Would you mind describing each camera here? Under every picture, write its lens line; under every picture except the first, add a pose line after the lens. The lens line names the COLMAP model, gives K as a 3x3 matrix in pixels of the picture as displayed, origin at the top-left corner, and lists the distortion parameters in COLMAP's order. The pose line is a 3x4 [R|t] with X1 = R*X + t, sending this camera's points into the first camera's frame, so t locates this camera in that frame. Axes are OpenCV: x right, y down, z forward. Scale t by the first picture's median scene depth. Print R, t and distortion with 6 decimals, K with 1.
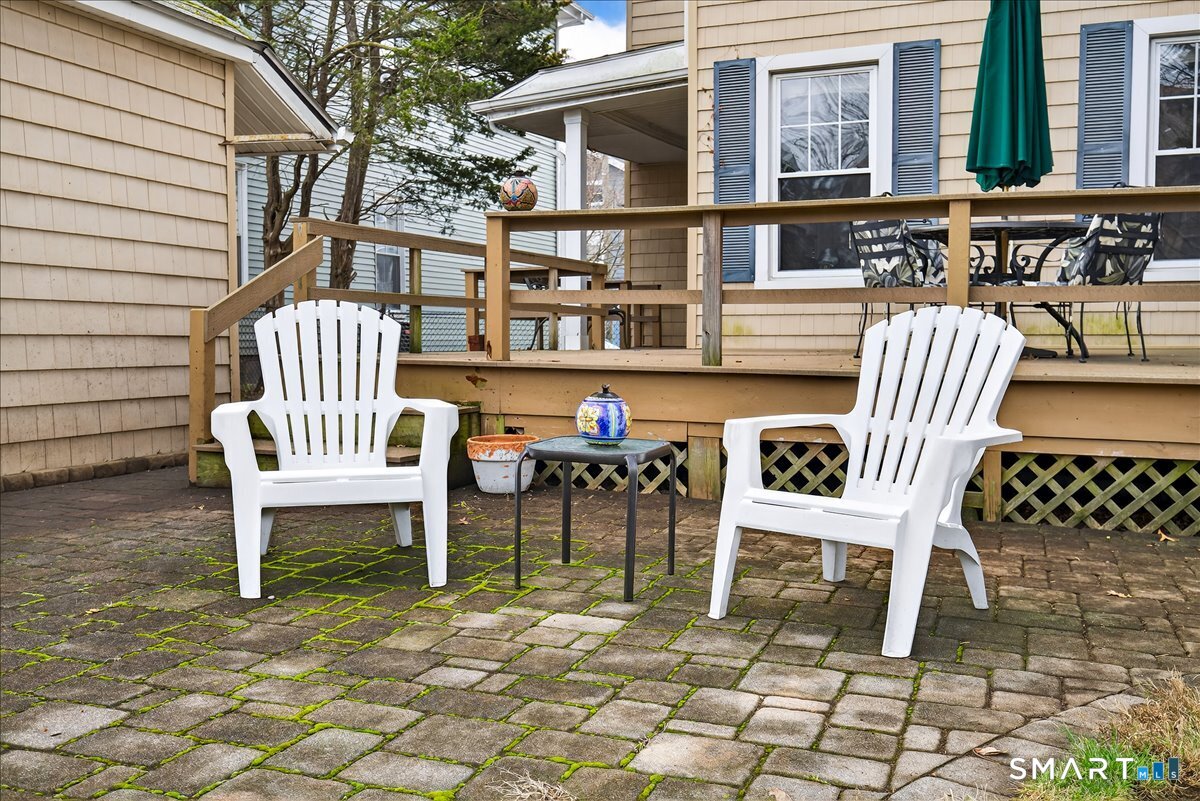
lens RADIAL K [[1125.0, 0, 600.0], [0, 1125.0, 399.4], [0, 0, 1]] dist [0.001491, 0.000000]
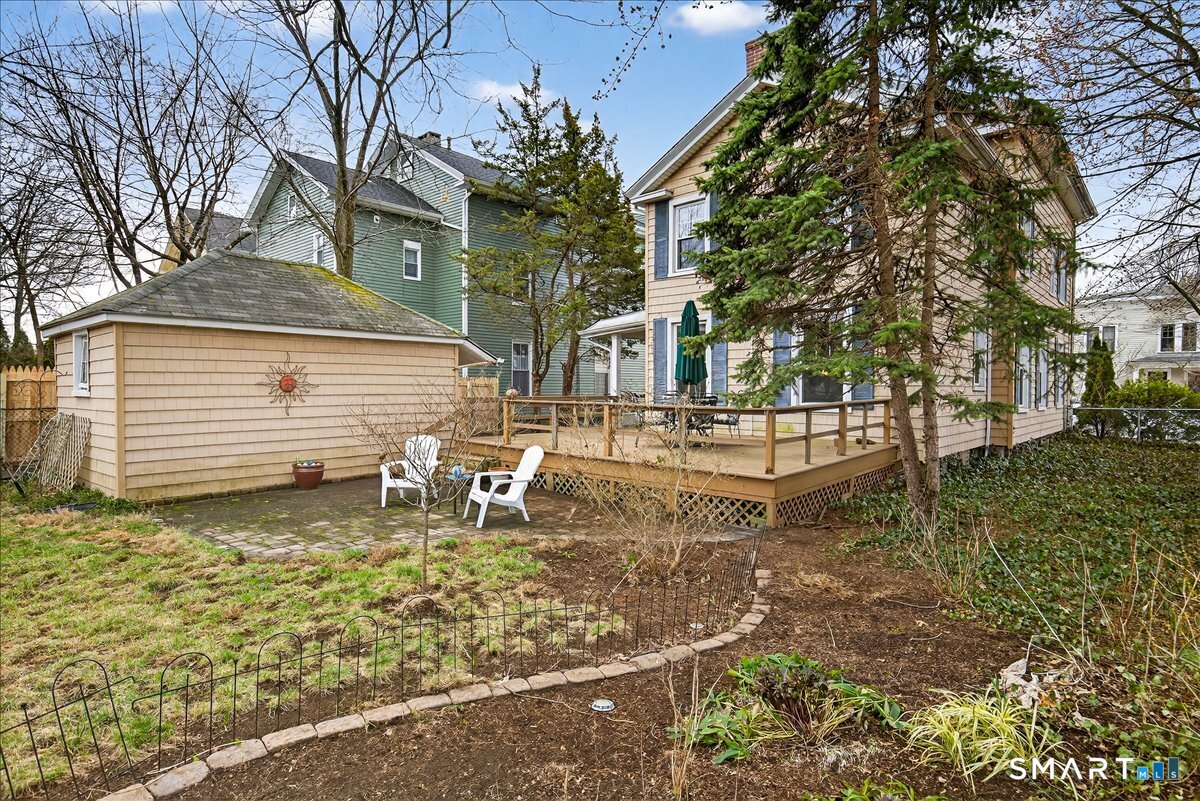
lens RADIAL K [[627.0, 0, 599.6], [0, 627.0, 396.8], [0, 0, 1]] dist [-0.003735, 0.000148]
pose [[0.939530, 0.004806, -0.342433, 0.954789], [-0.019583, 0.999019, -0.039709, -0.127245], [0.341906, 0.044014, 0.938703, -0.756039]]
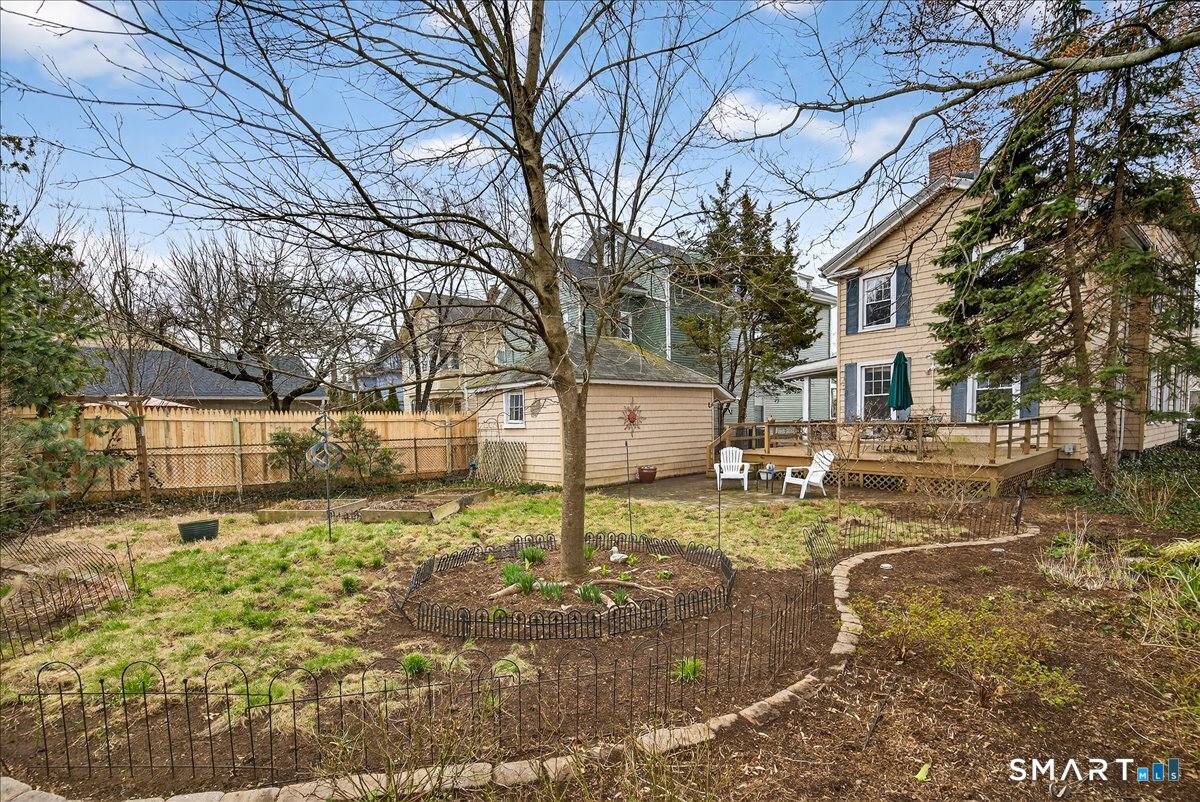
lens RADIAL K [[547.6, 0, 598.6], [0, 547.6, 464.1], [0, 0, 1]] dist [0.004156, -0.001901]
pose [[0.879112, 0.012609, -0.476448, 0.491421], [0.000235, 0.999638, 0.026889, -0.064926], [0.476615, -0.023751, 0.878791, -1.770406]]
